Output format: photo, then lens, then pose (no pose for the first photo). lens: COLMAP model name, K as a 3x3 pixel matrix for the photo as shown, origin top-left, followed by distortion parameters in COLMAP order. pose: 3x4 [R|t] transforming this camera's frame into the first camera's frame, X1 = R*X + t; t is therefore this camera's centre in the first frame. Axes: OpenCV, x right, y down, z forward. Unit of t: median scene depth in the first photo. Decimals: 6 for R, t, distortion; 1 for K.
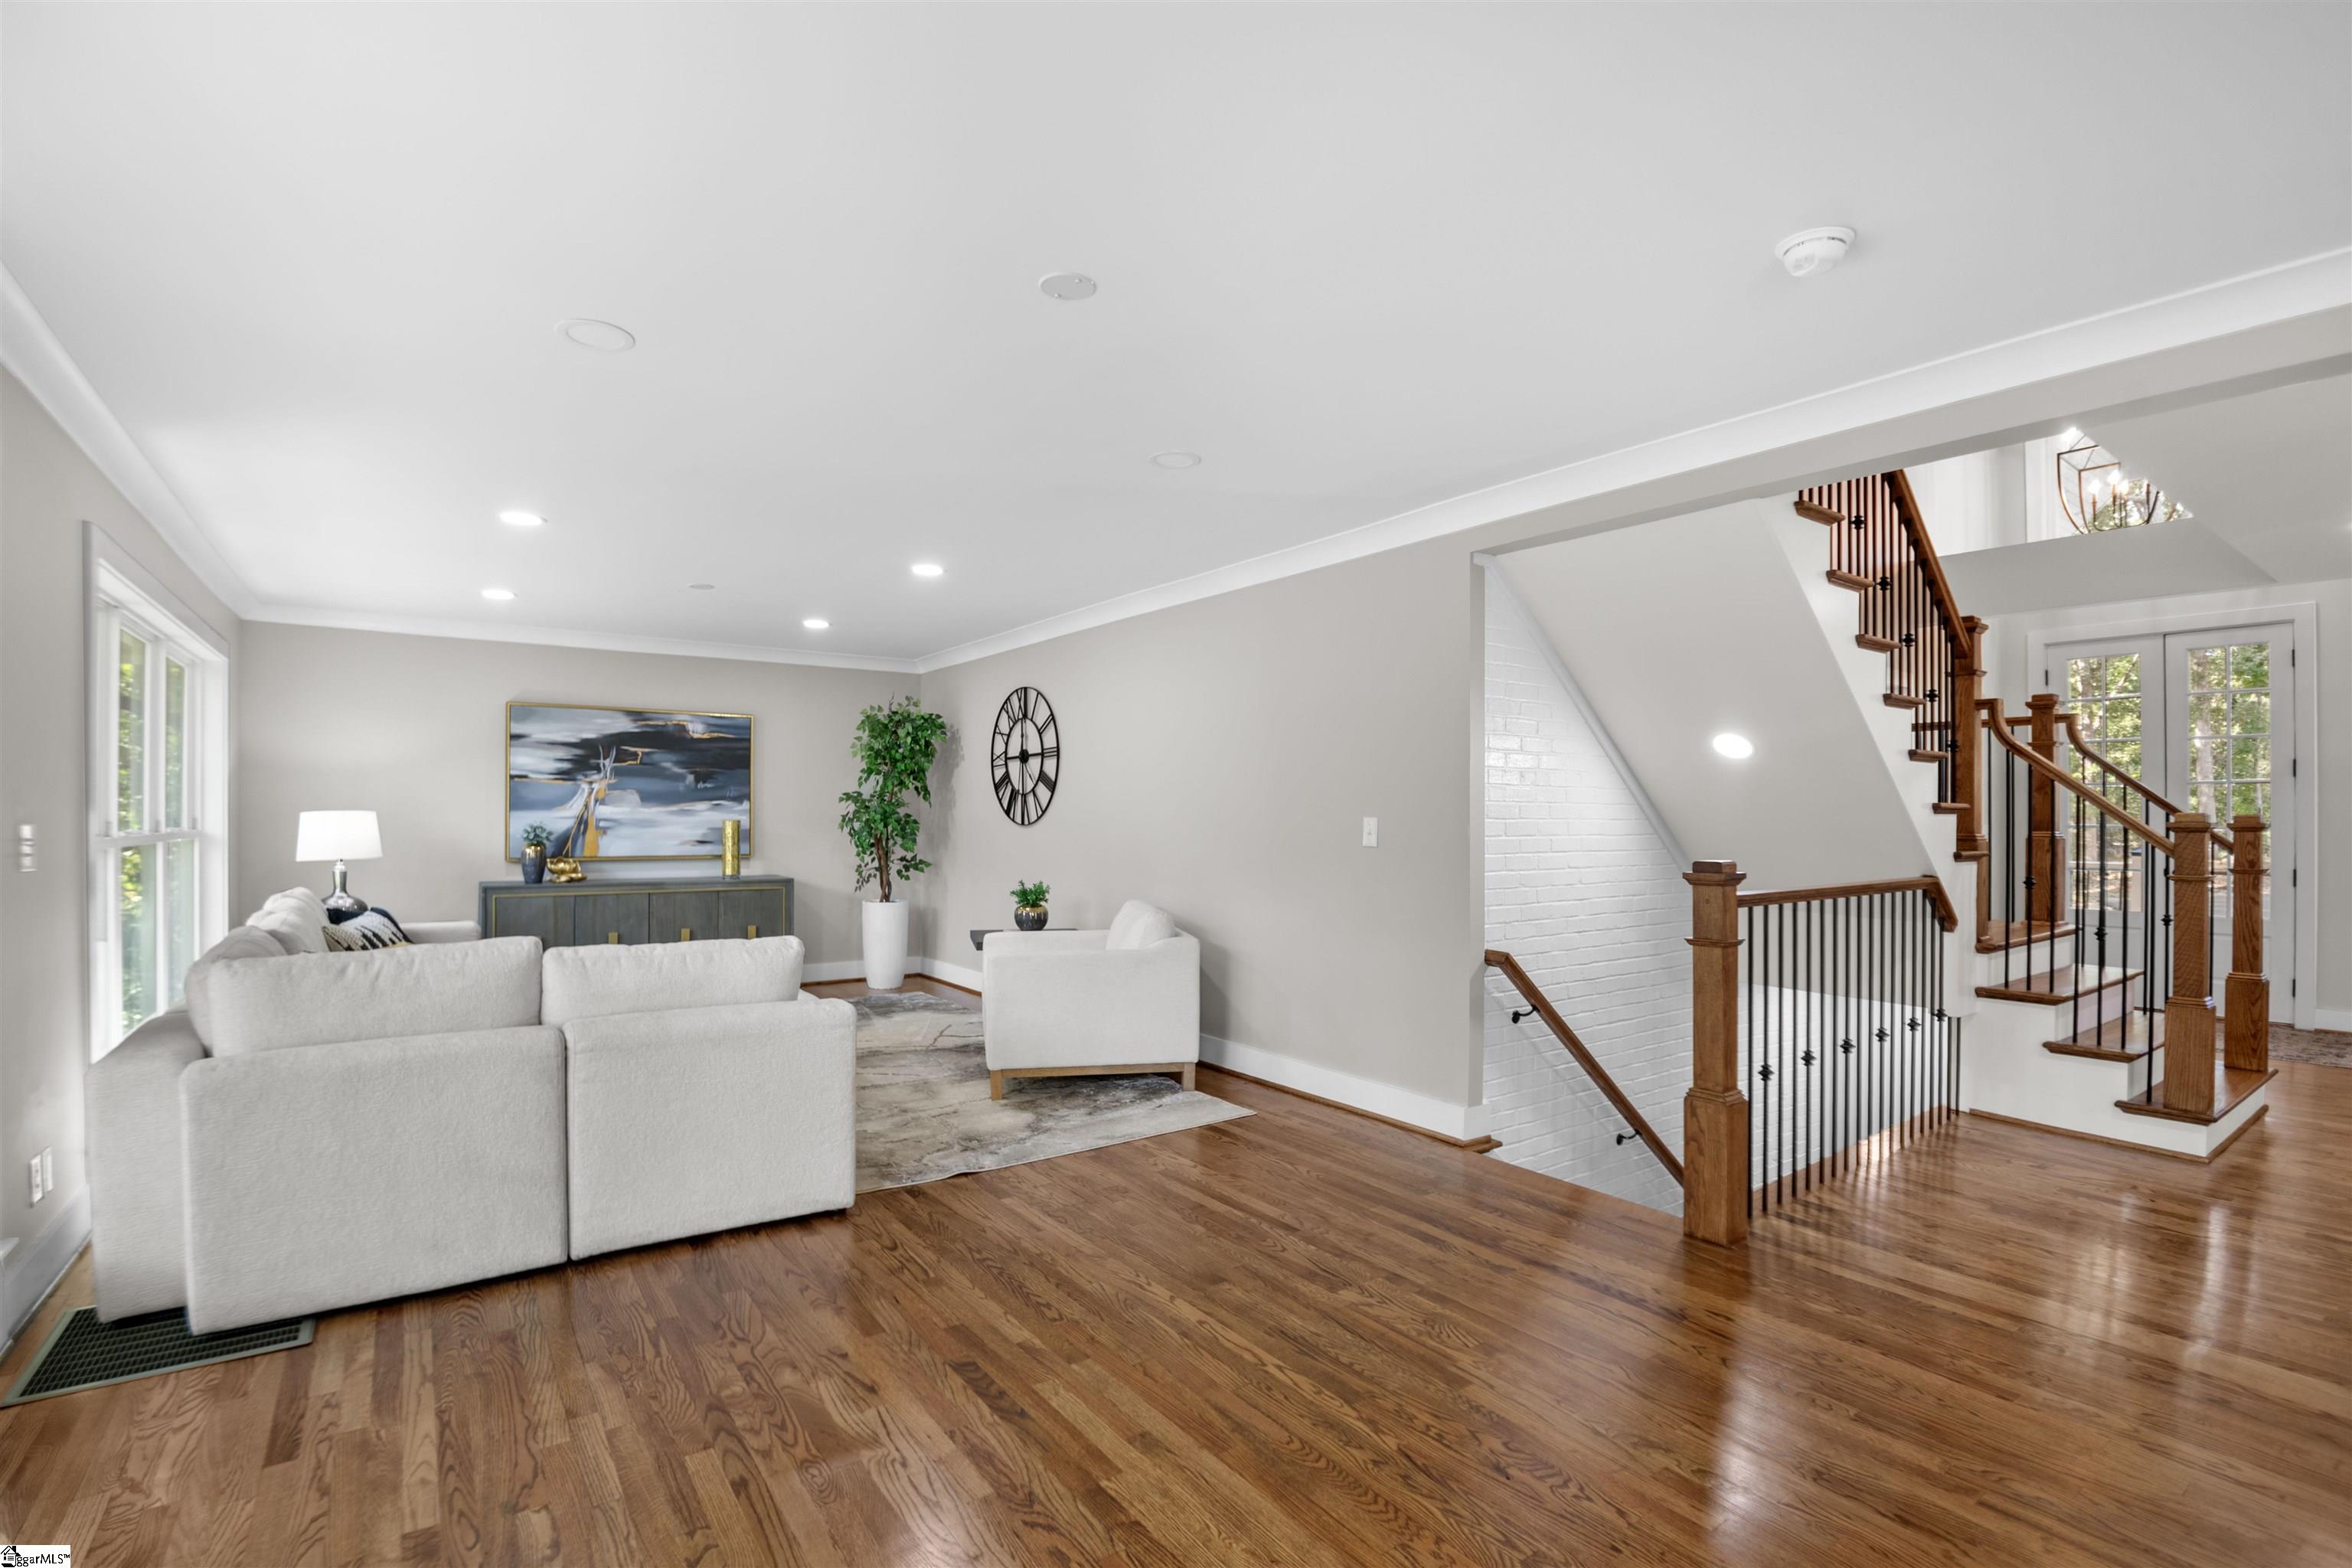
lens RADIAL K [[1053.7, 0, 1178.6], [0, 1053.7, 813.5], [0, 0, 1]] dist [-0.000431, 0.000002]
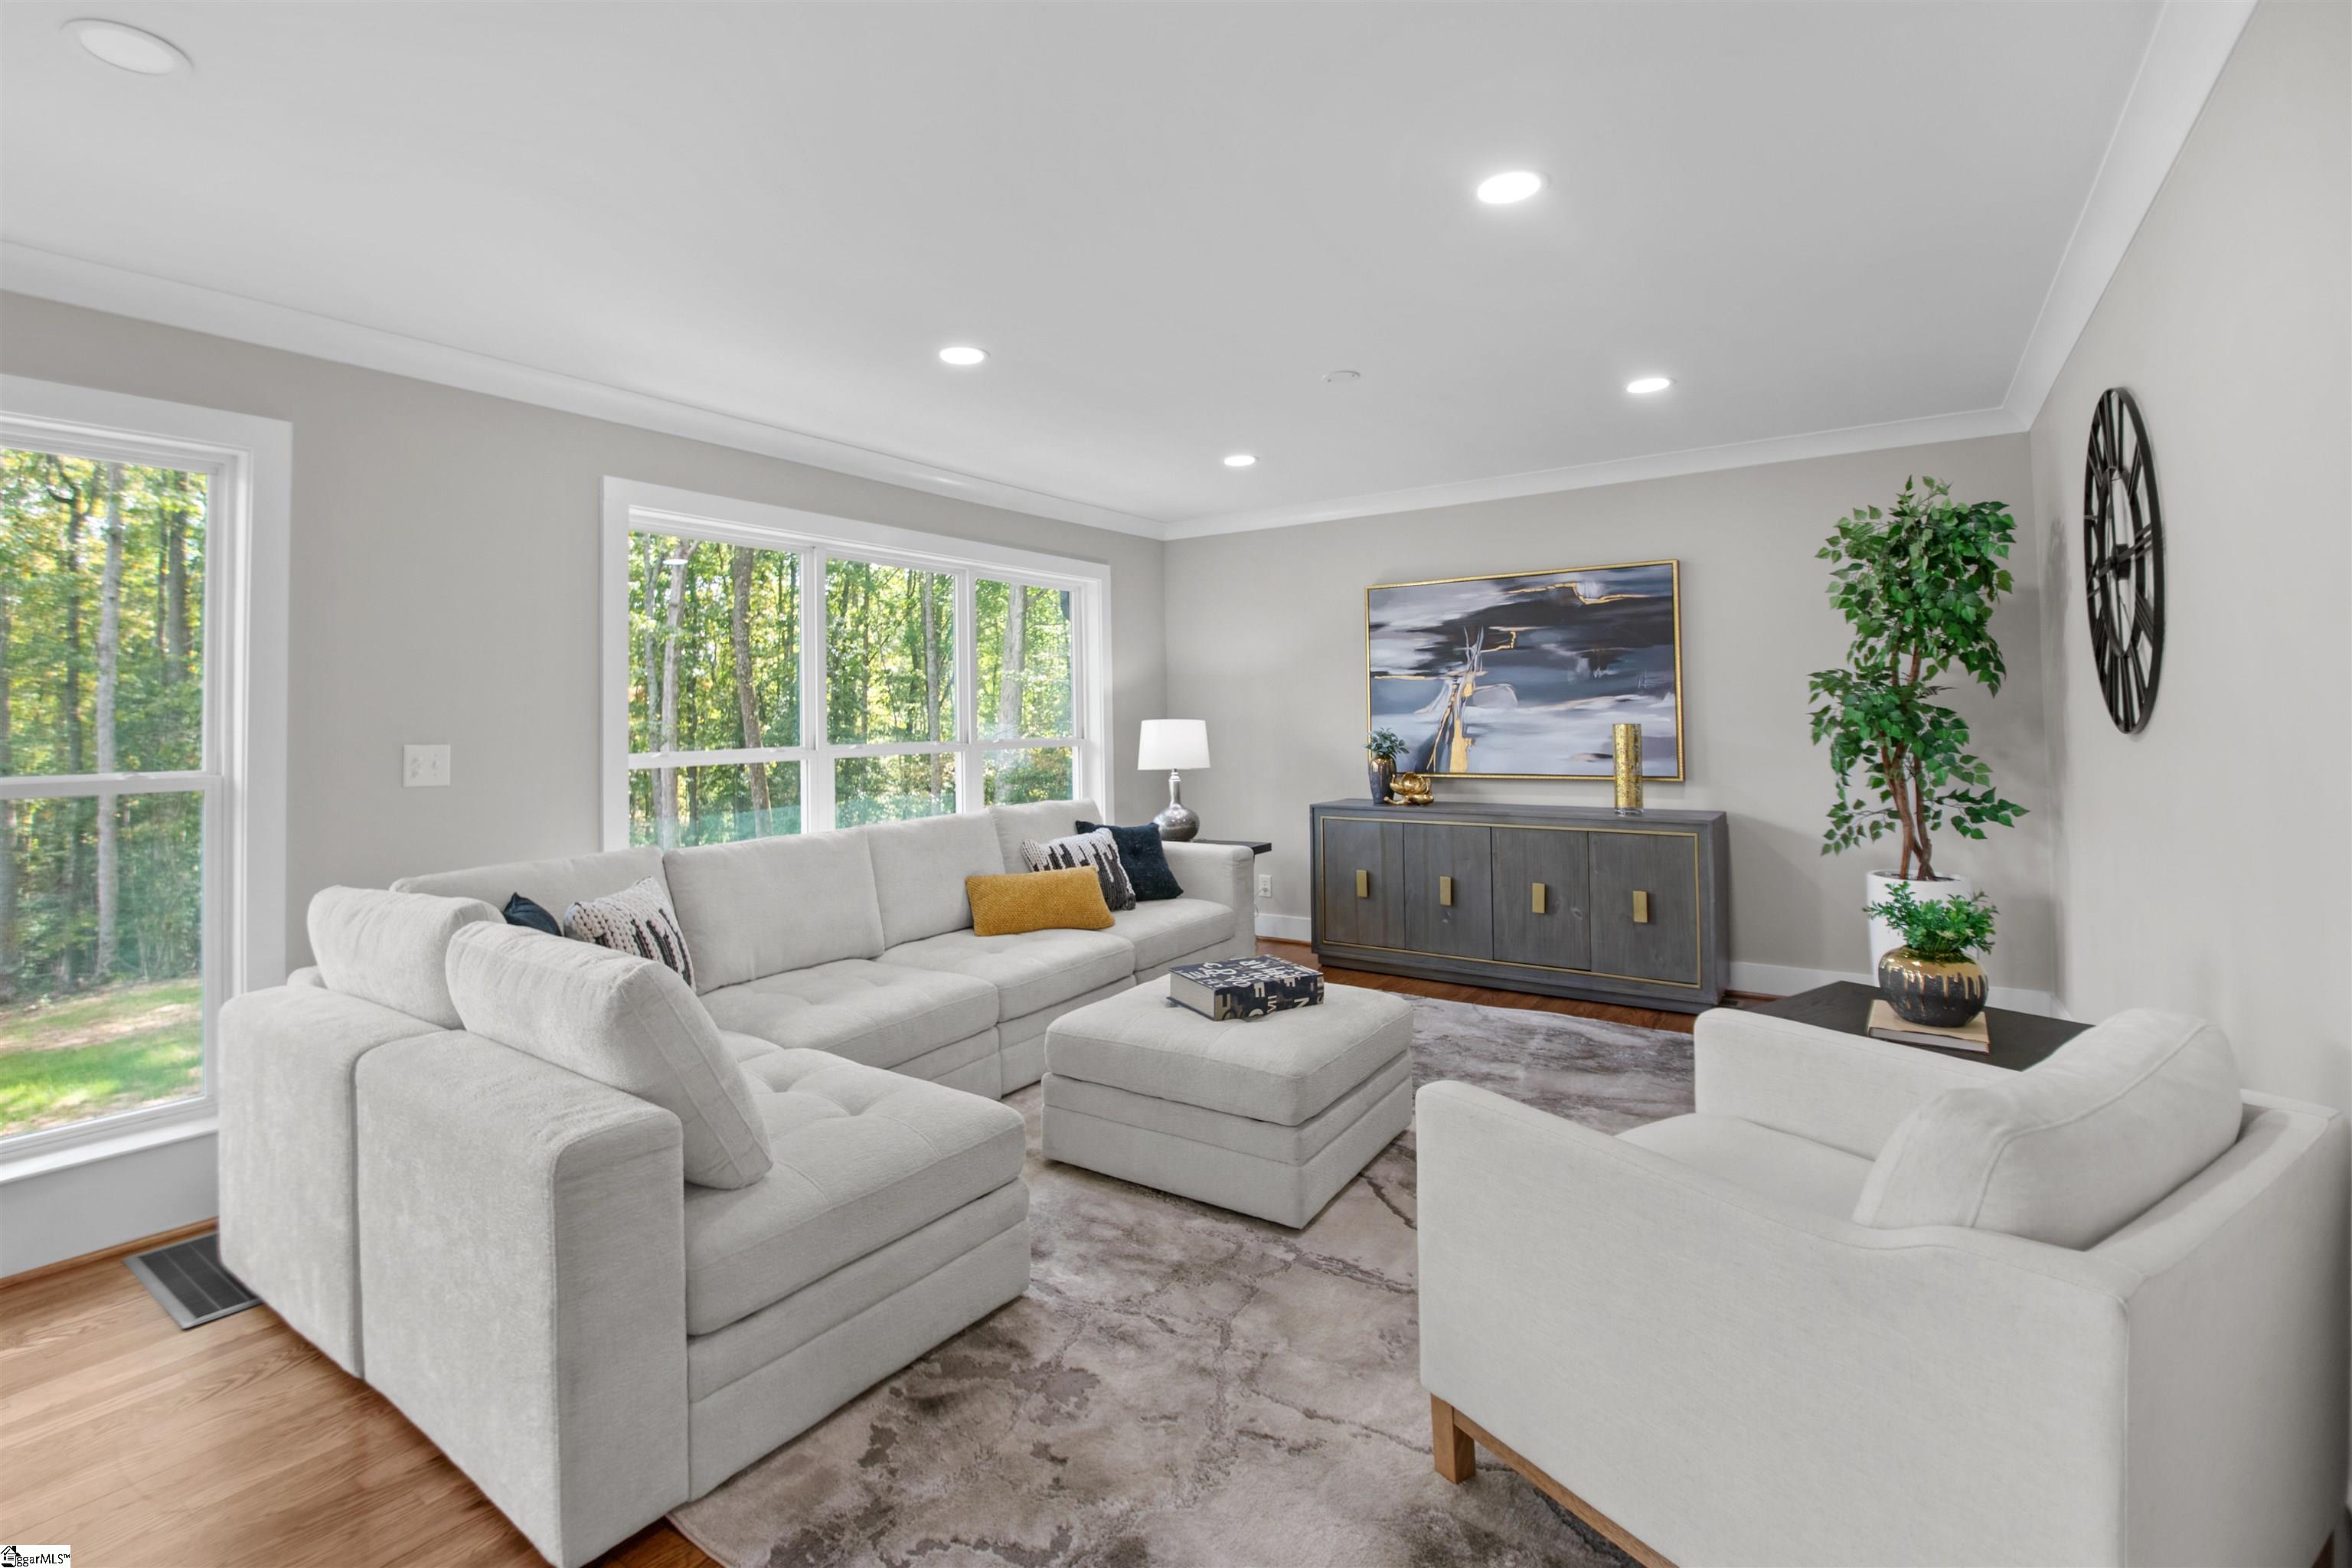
lens RADIAL K [[1075.8, 0, 1178.2], [0, 1075.8, 697.9], [0, 0, 1]] dist [-0.000817, 0.000034]
pose [[0.340598, -0.026463, -0.939837, 0.112714], [0.018684, 0.999597, -0.021374, -0.000806], [0.940024, -0.010280, 0.340955, 0.527761]]
